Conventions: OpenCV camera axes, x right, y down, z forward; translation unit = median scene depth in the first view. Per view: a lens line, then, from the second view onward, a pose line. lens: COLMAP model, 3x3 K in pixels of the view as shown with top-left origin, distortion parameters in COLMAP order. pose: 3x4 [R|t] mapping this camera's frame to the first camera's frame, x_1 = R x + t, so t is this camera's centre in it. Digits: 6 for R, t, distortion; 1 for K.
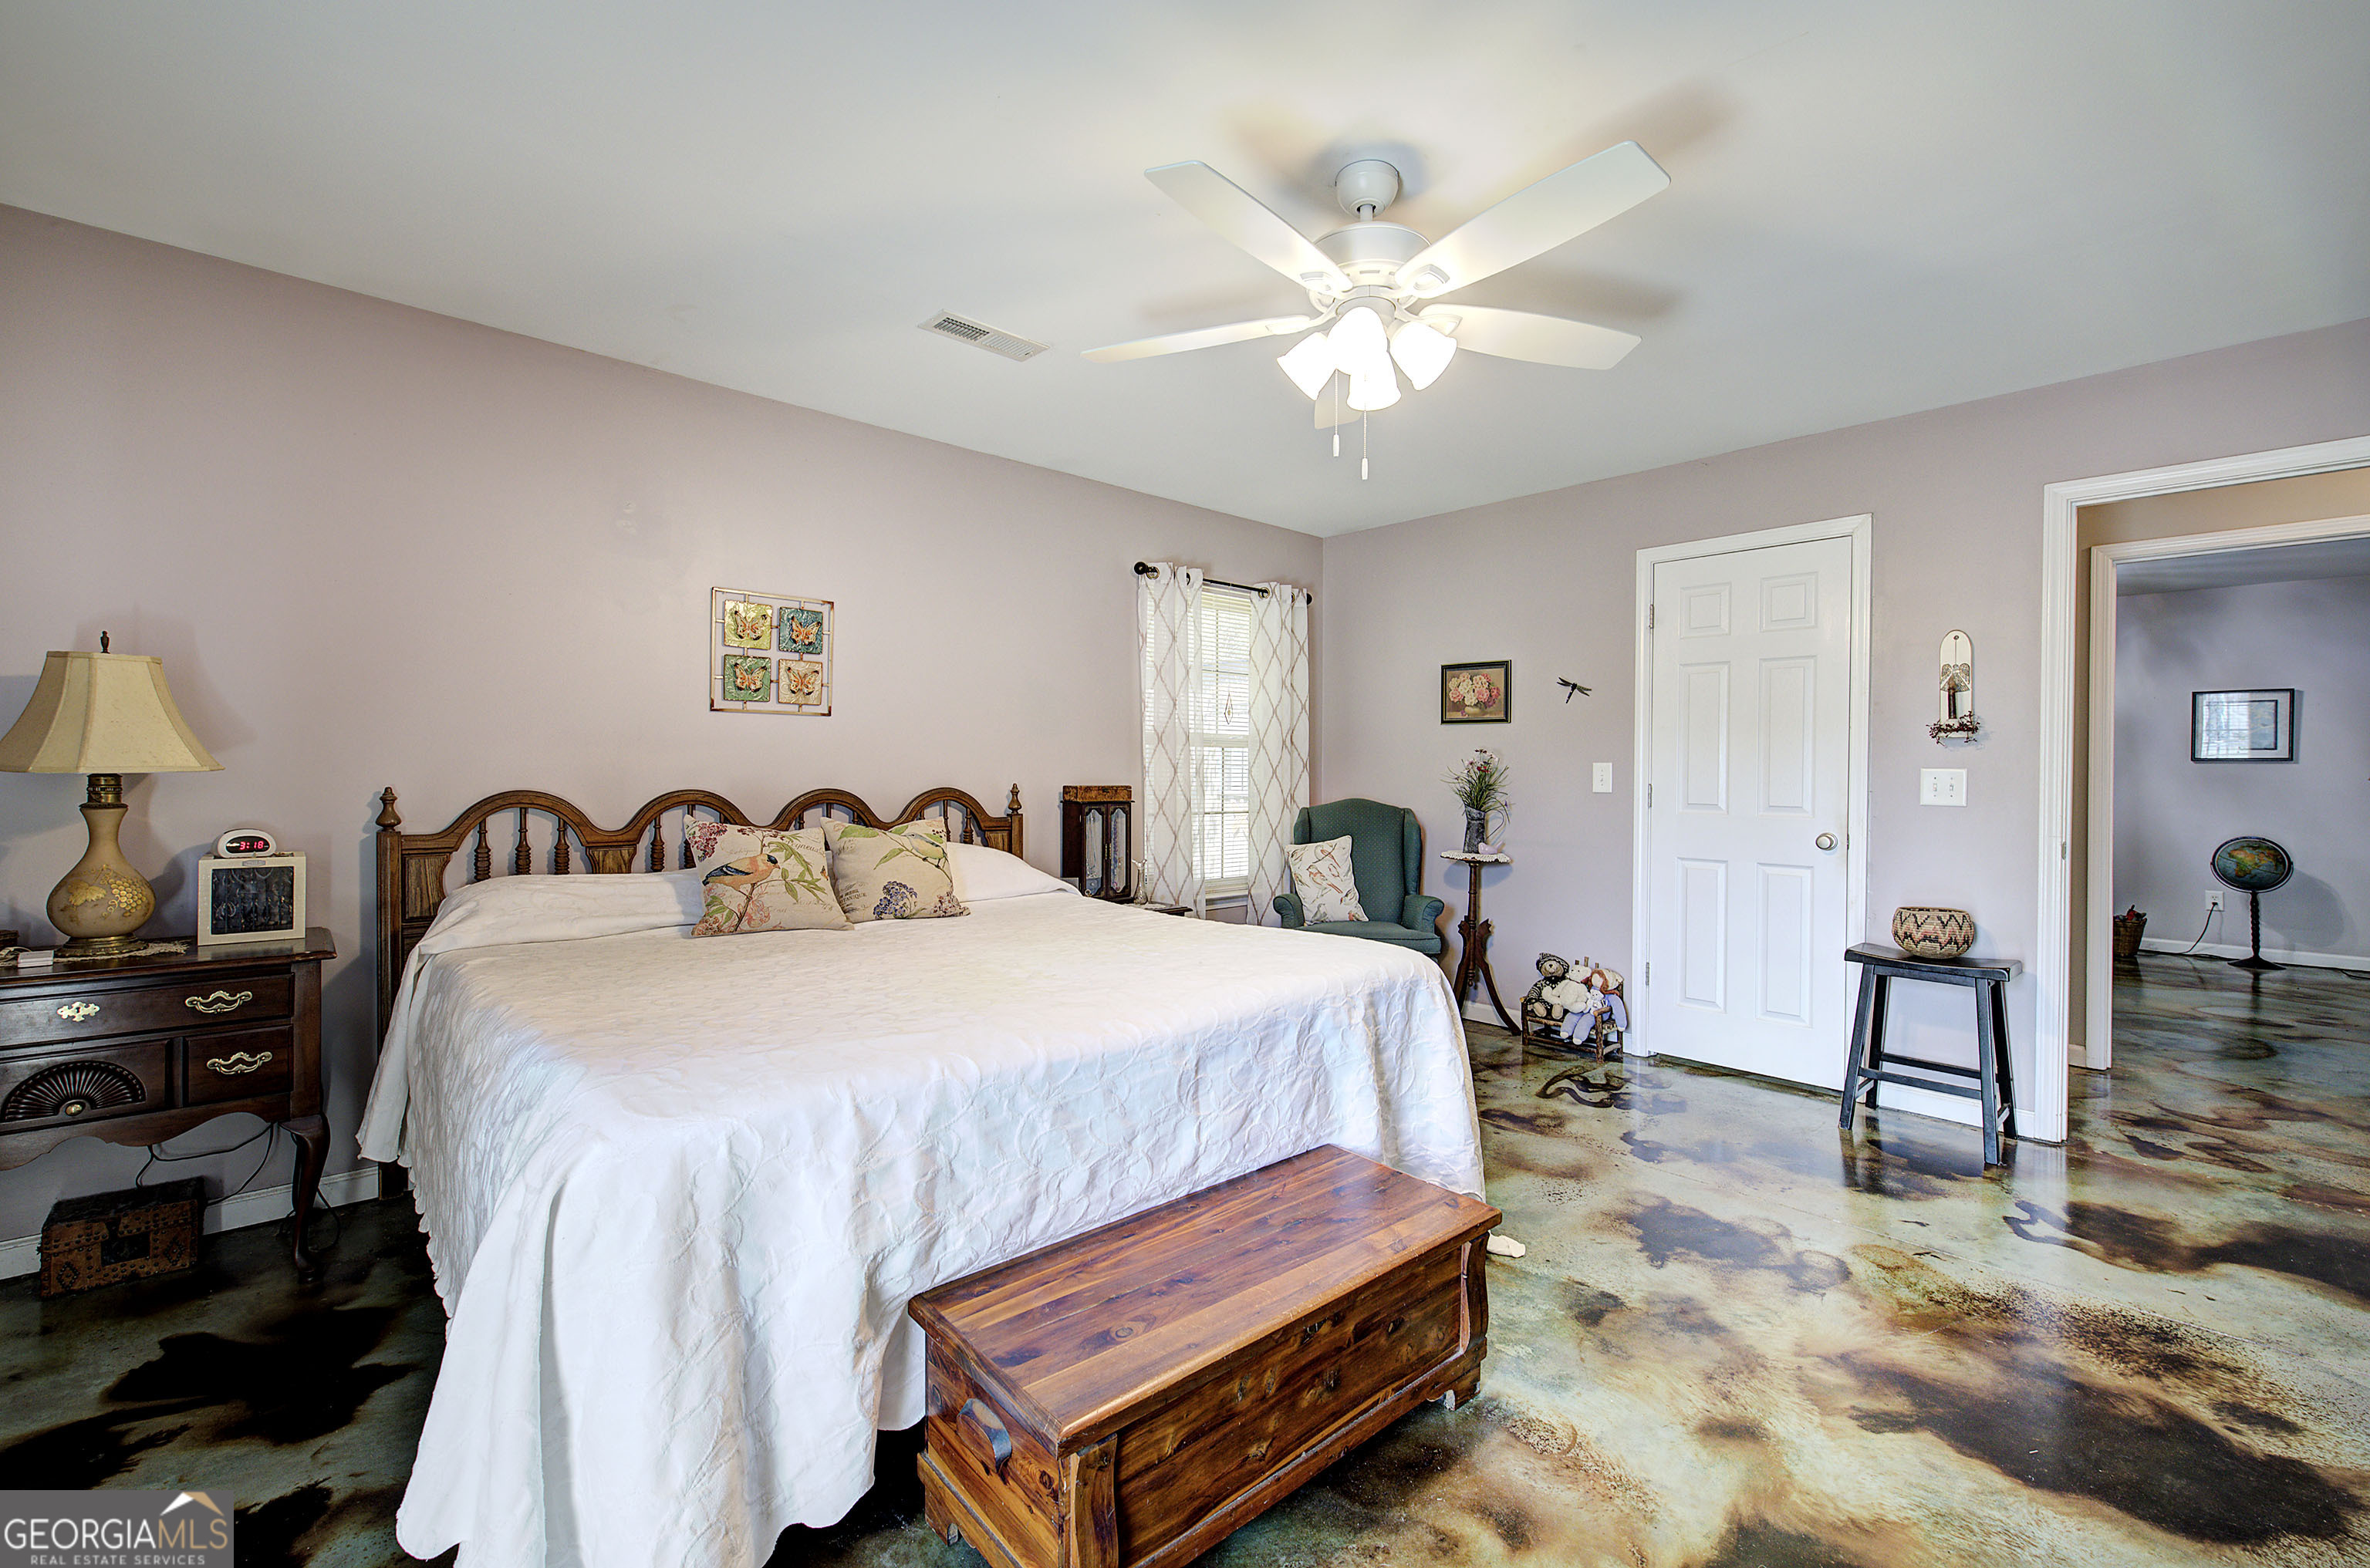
lens RADIAL K [[1015.5, 0, 1193.0], [0, 1015.5, 780.6], [0, 0, 1]] dist [-0.002122, 0.000847]
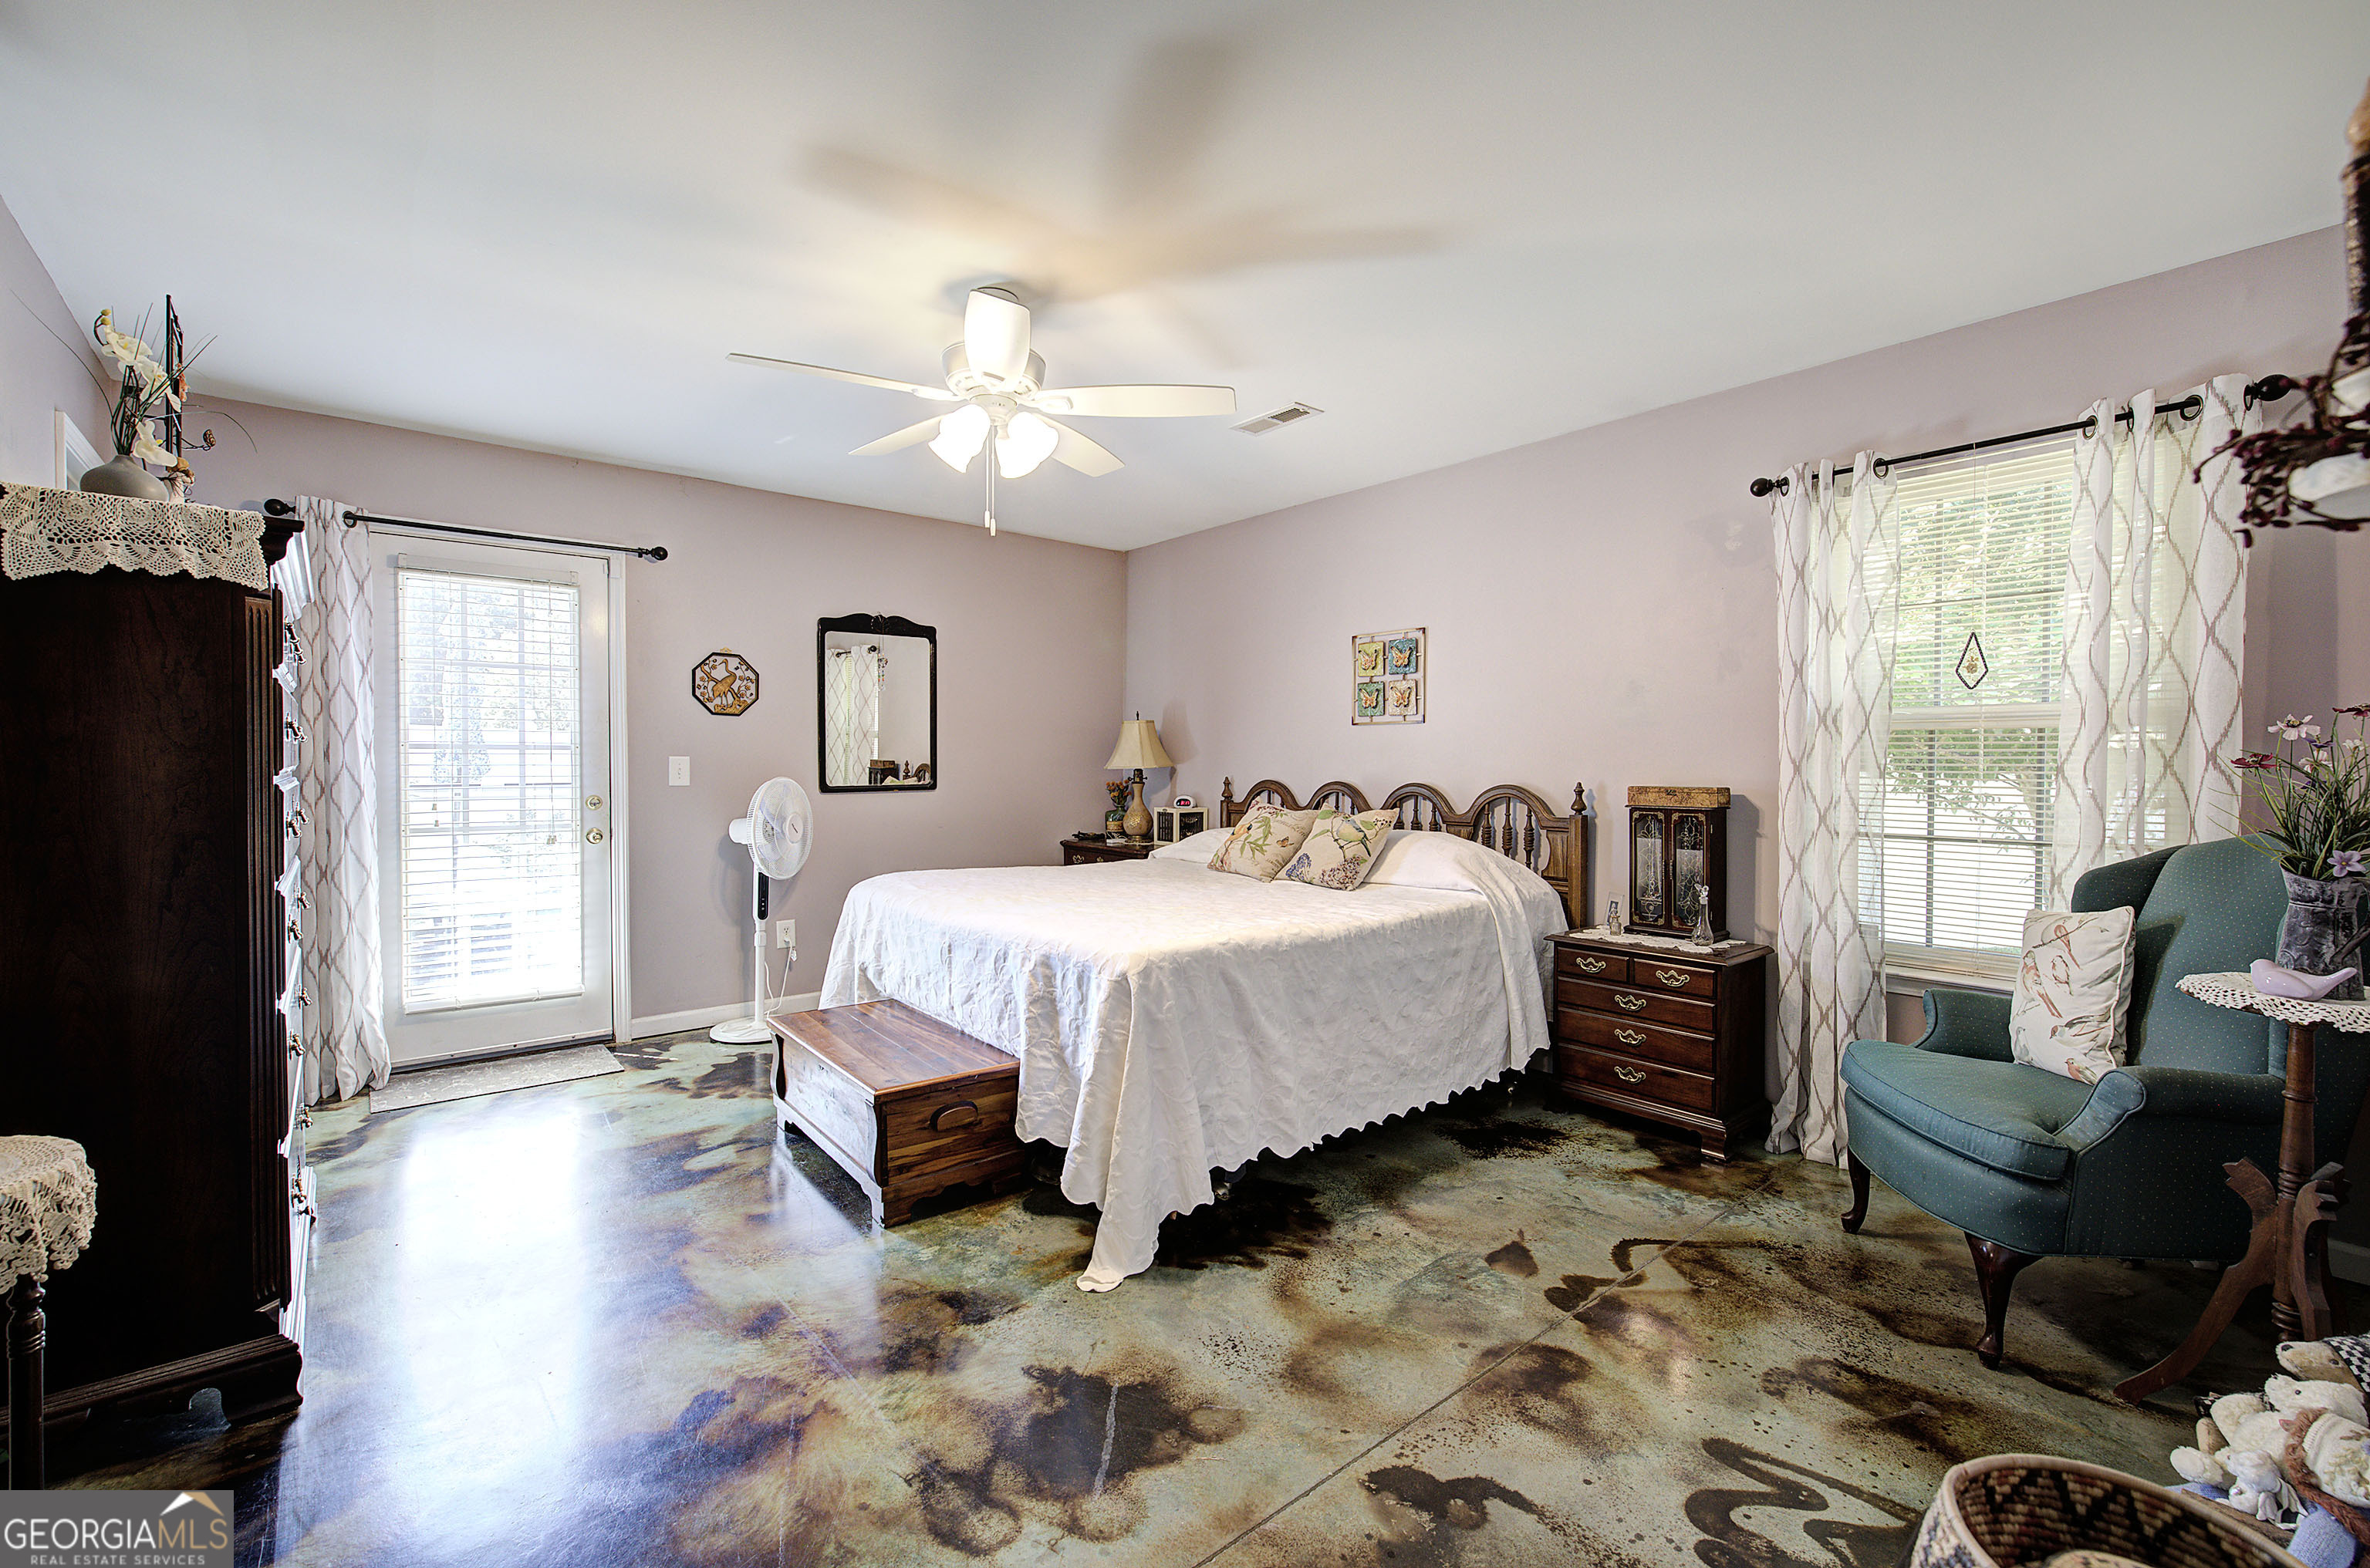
lens RADIAL K [[1015.5, 0, 1193.0], [0, 1015.5, 780.6], [0, 0, 1]] dist [-0.002122, 0.000847]
pose [[-0.064640, 0.009722, -0.997861, 0.912978], [-0.015288, 0.999826, 0.010731, -0.003786], [0.997792, 0.015948, -0.064480, 0.854656]]
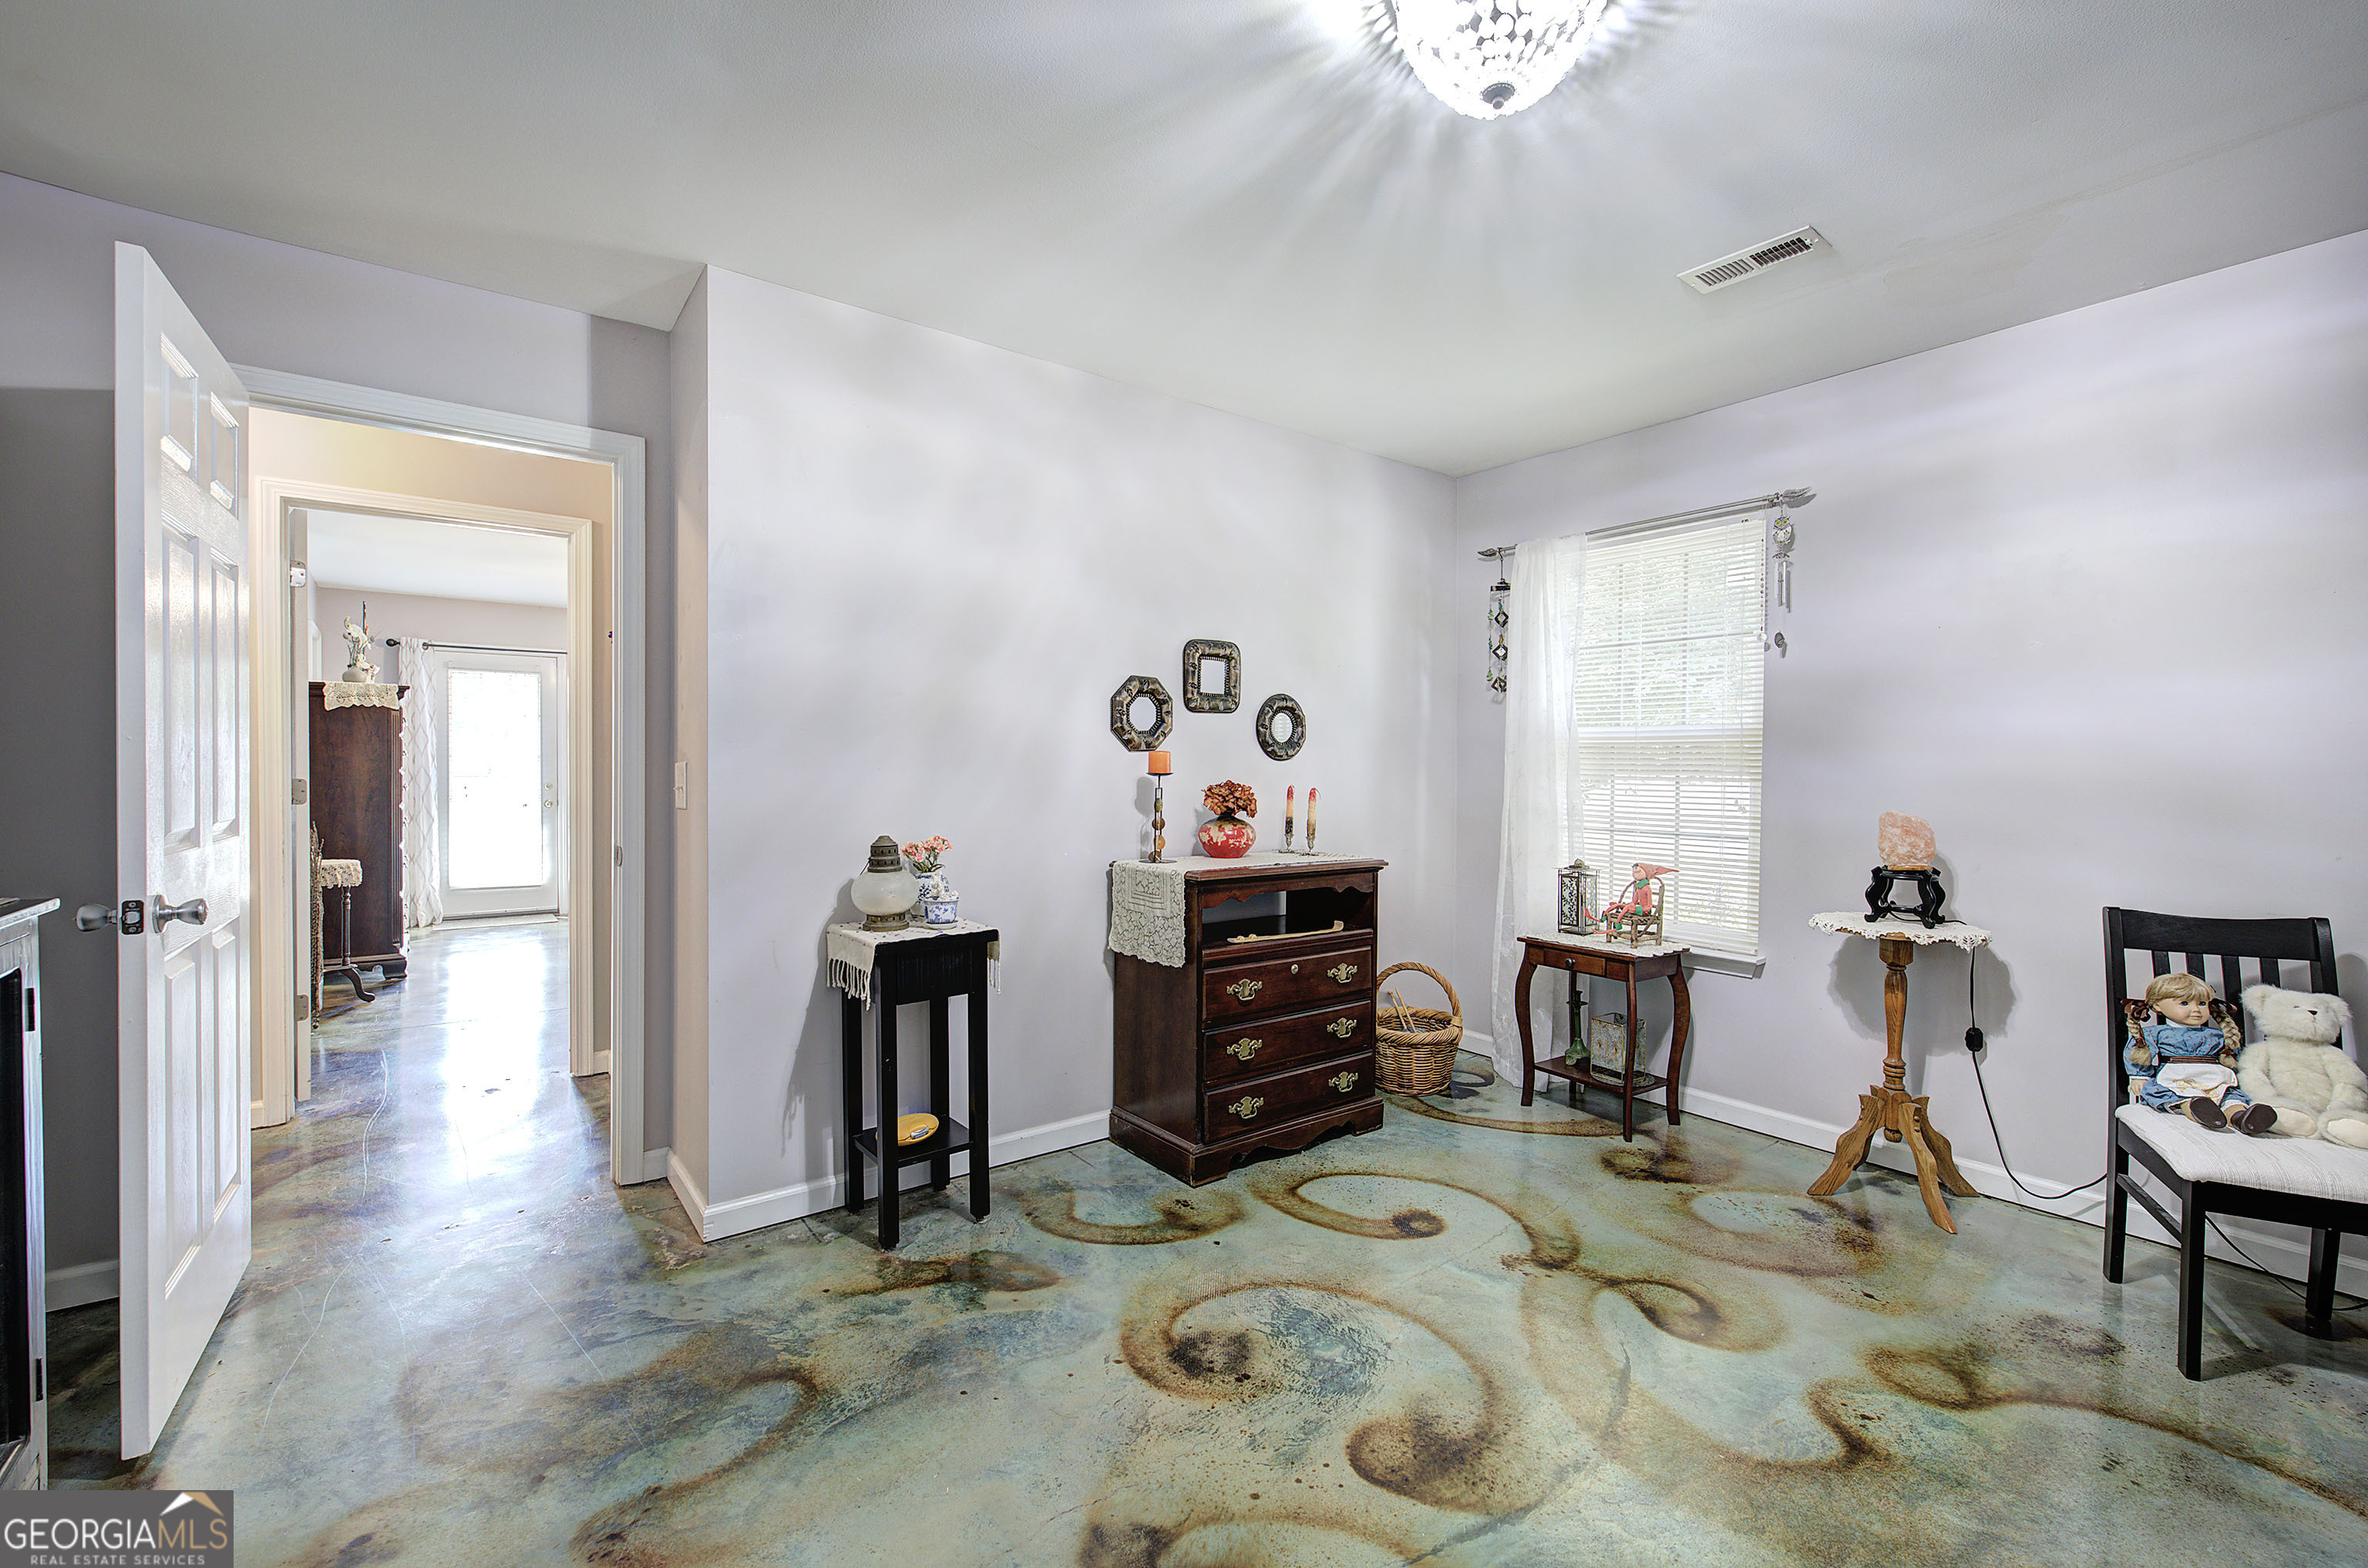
lens RADIAL K [[1004.9, 0, 1184.0], [0, 1004.9, 784.0], [0, 0, 1]] dist [-0.013700, 0.012841]
pose [[-0.110840, 0.006496, -0.993817, 1.536555], [-0.019960, 0.999762, 0.008761, -0.006522], [0.993638, 0.020808, -0.110684, 1.449870]]
